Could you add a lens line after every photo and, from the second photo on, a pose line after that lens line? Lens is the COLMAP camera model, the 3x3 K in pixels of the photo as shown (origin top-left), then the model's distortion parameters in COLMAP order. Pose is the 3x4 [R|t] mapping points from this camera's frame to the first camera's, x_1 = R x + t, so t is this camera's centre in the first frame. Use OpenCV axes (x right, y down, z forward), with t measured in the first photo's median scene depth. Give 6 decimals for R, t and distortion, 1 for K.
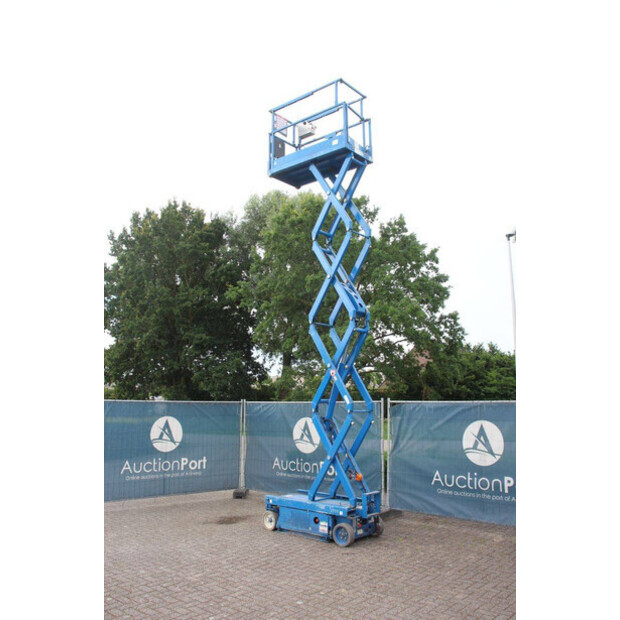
lens RADIAL K [[549.4, 0, 308.7], [0, 549.4, 310.2], [0, 0, 1]] dist [-0.148242, 0.153231]
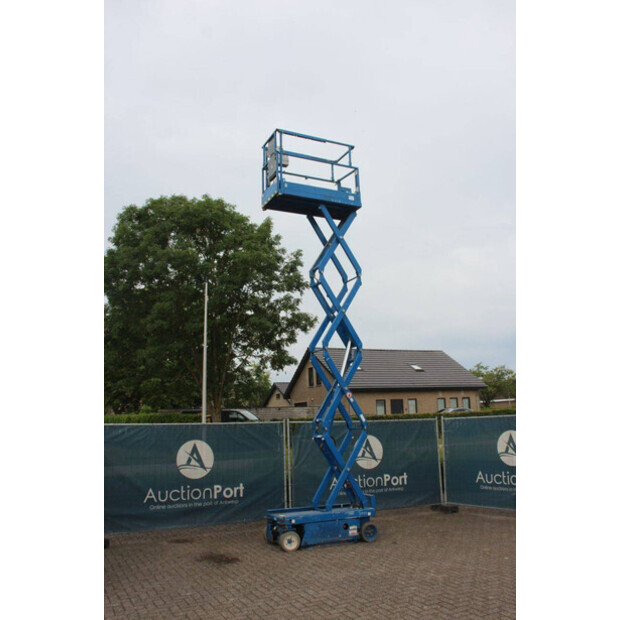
lens RADIAL K [[549.4, 0, 308.7], [0, 549.4, 310.2], [0, 0, 1]] dist [-0.148242, 0.153231]
pose [[0.407020, 0.180999, 0.895307, -0.904197], [-0.131188, 0.981592, -0.138803, 0.093857], [-0.903949, -0.060958, 0.423273, 0.512197]]
